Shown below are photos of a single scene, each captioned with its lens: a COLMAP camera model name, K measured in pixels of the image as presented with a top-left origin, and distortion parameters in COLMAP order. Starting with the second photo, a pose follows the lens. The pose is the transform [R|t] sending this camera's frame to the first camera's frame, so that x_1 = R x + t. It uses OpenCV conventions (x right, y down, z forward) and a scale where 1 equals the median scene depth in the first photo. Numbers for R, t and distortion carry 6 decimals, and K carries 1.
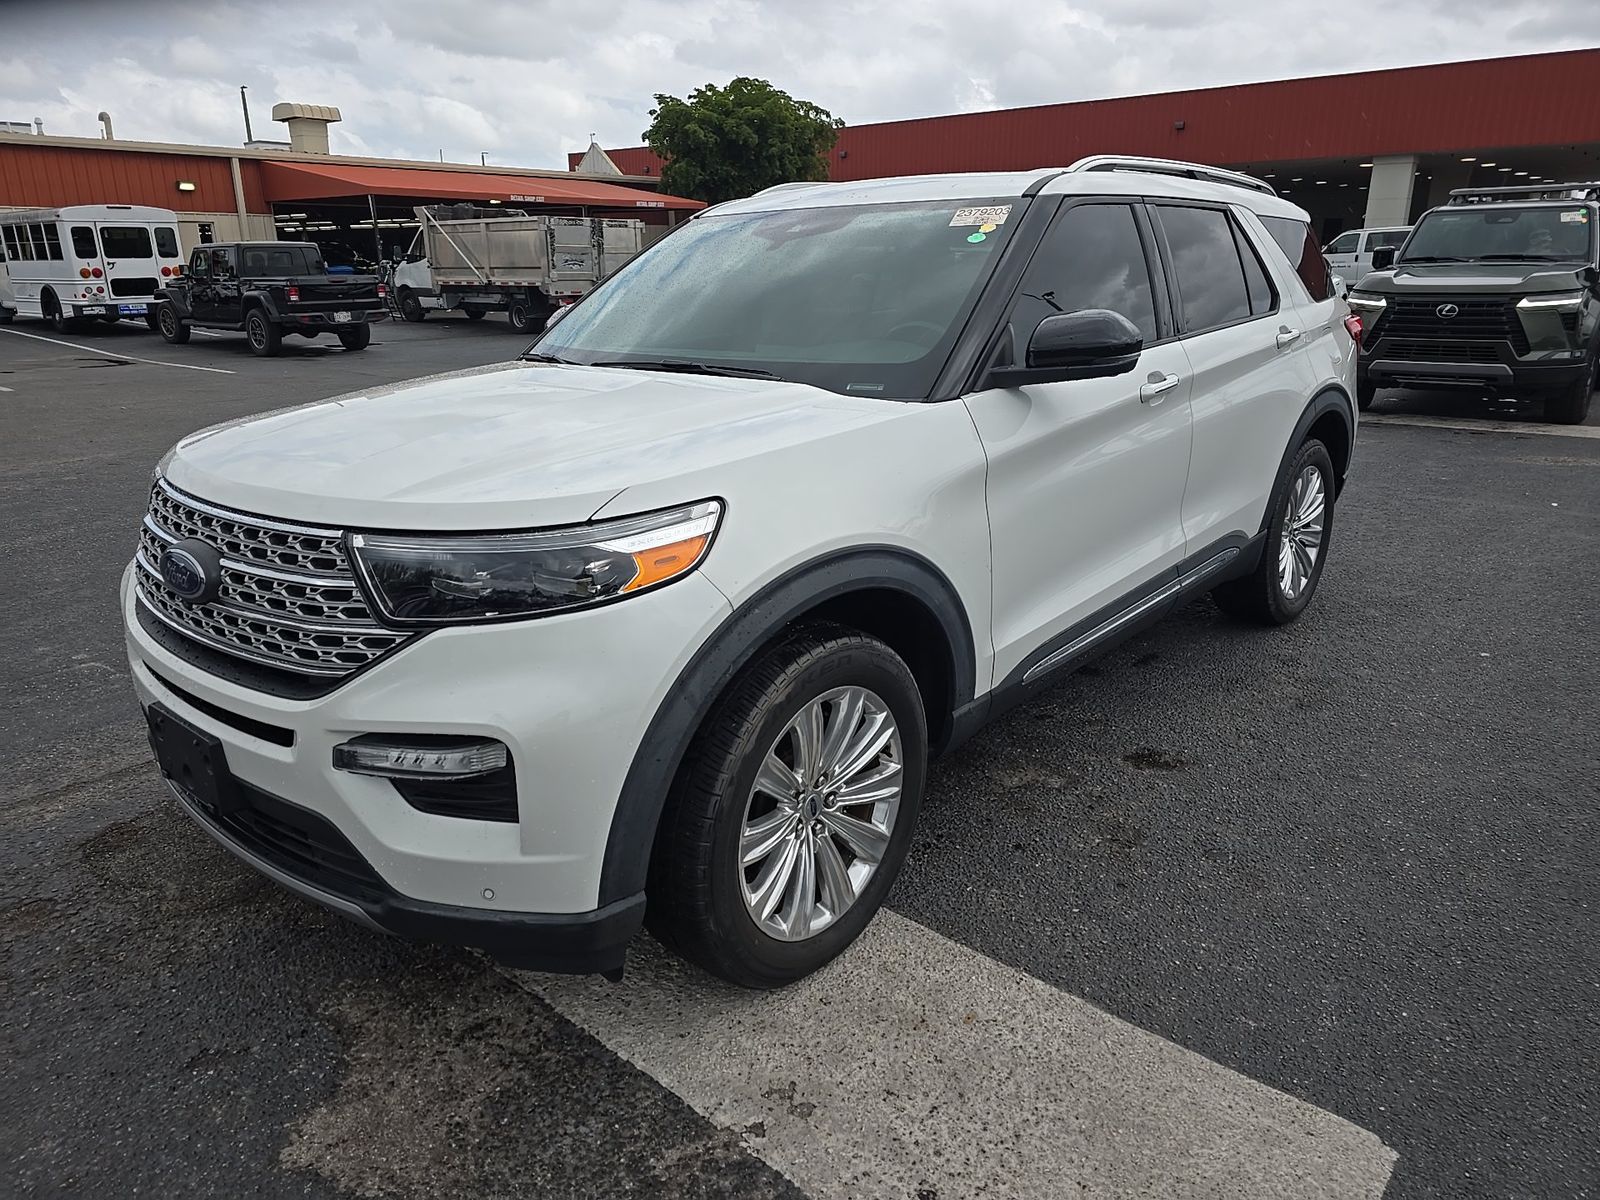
lens RADIAL K [[1092.6, 0, 803.5], [0, 1092.6, 594.4], [0, 0, 1]] dist [0.037558, -0.033589]
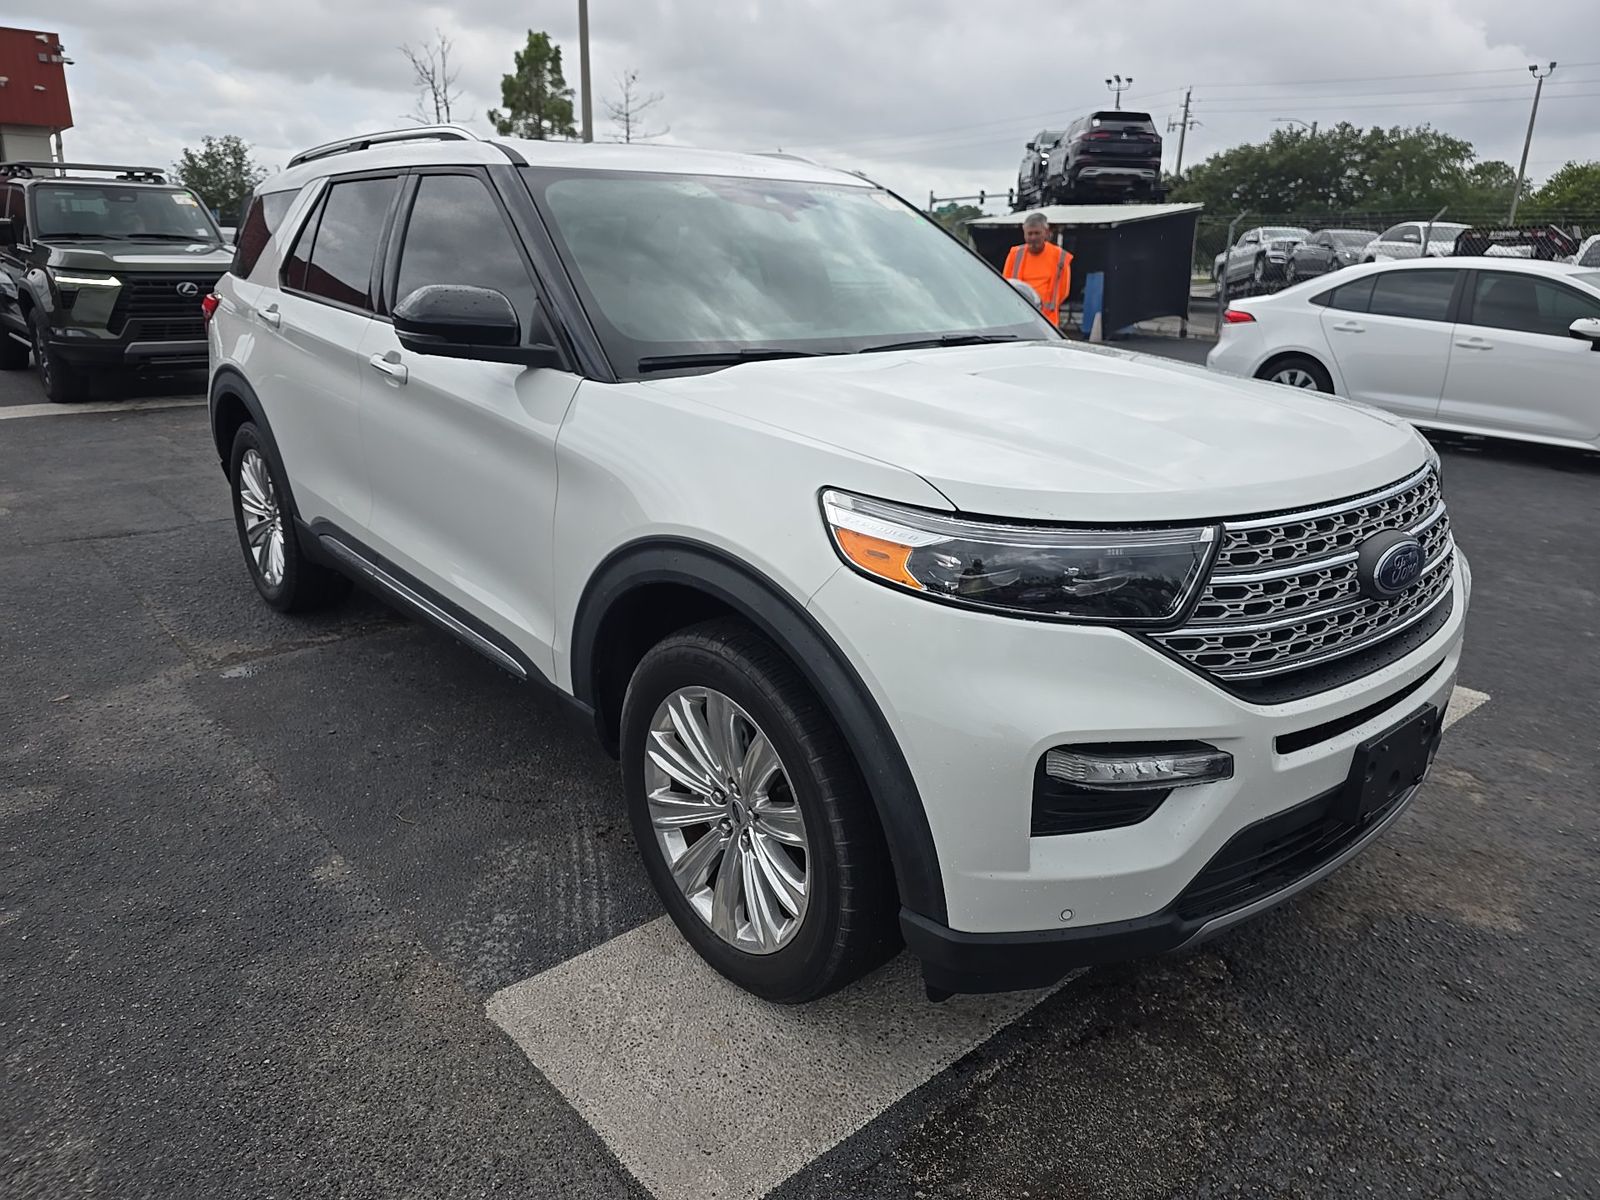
lens RADIAL K [[1092.6, 0, 803.5], [0, 1092.6, 594.4], [0, 0, 1]] dist [0.037558, -0.033589]
pose [[0.125567, -0.280983, 0.951463, -1.530995], [0.265961, 0.933482, 0.240573, -0.353068], [-0.955771, 0.222844, 0.191945, 1.304714]]
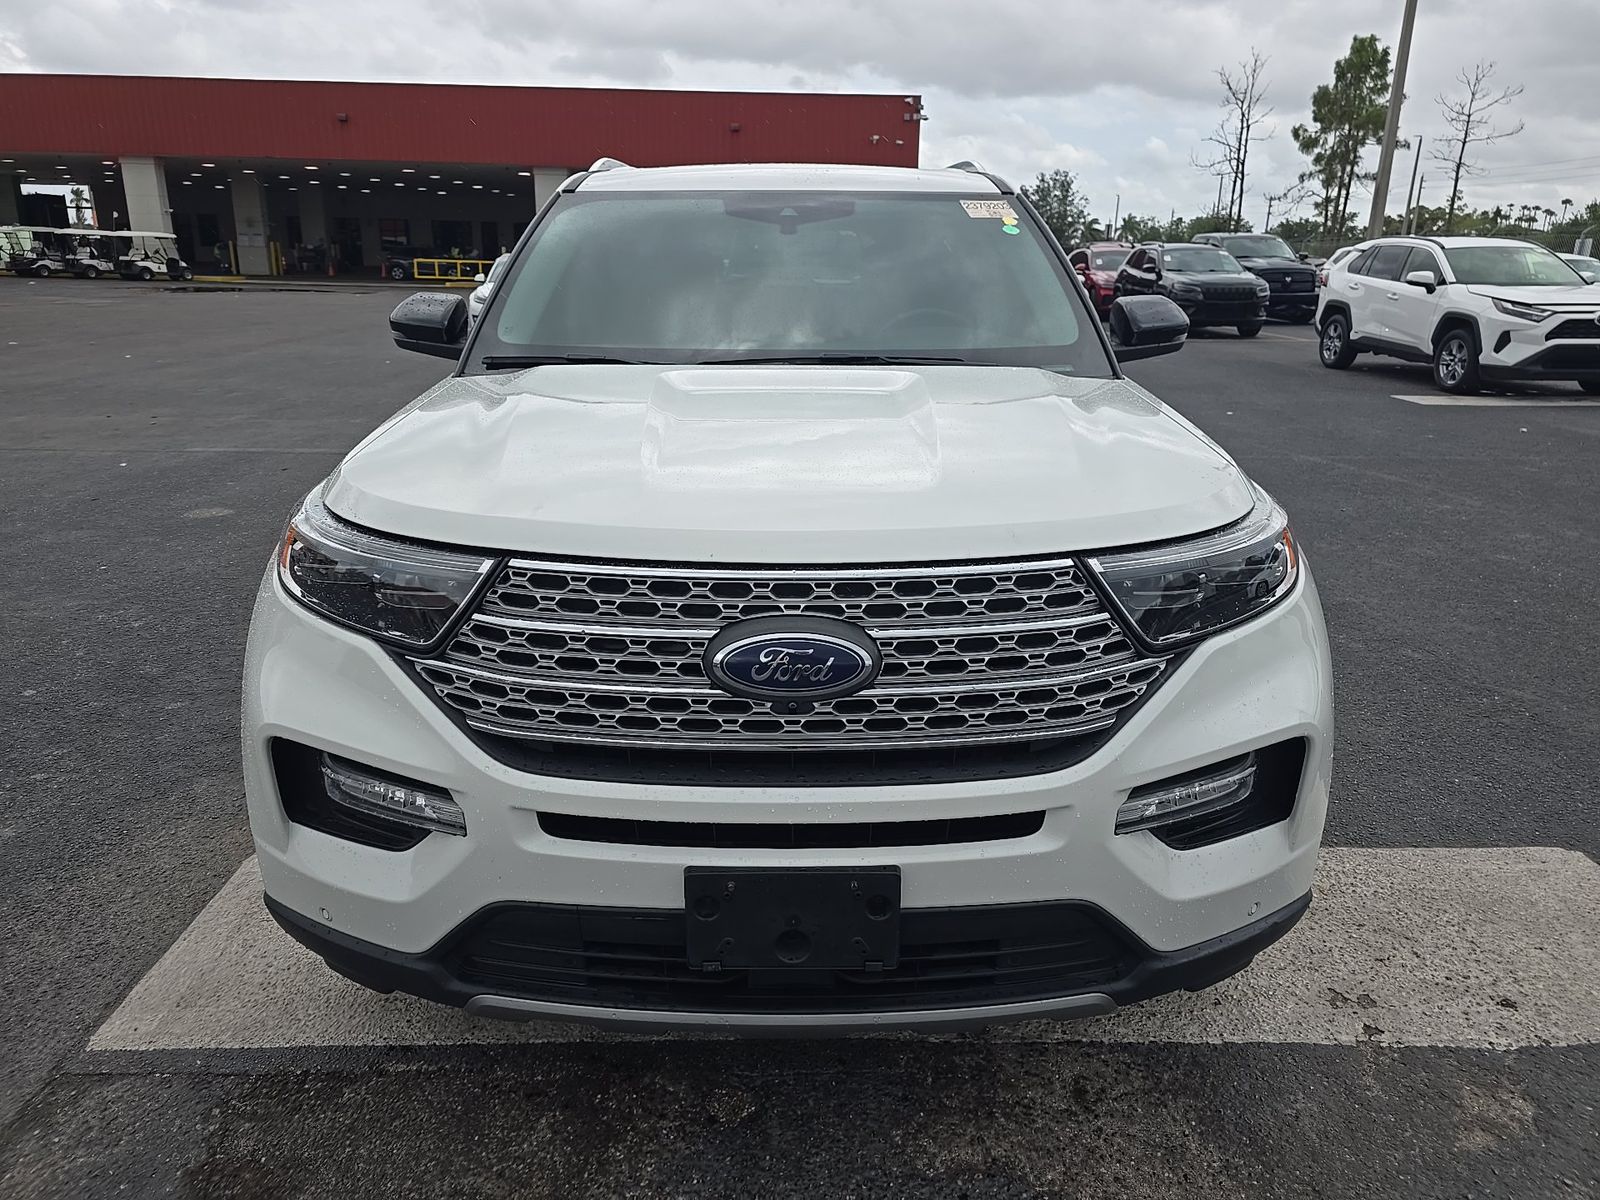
lens RADIAL K [[1092.6, 0, 803.5], [0, 1092.6, 594.4], [0, 0, 1]] dist [0.037558, -0.033589]
pose [[0.737919, -0.175931, 0.651554, -1.033678], [0.174871, 0.982296, 0.067187, -0.112775], [-0.651840, 0.064359, 0.755621, 0.467135]]
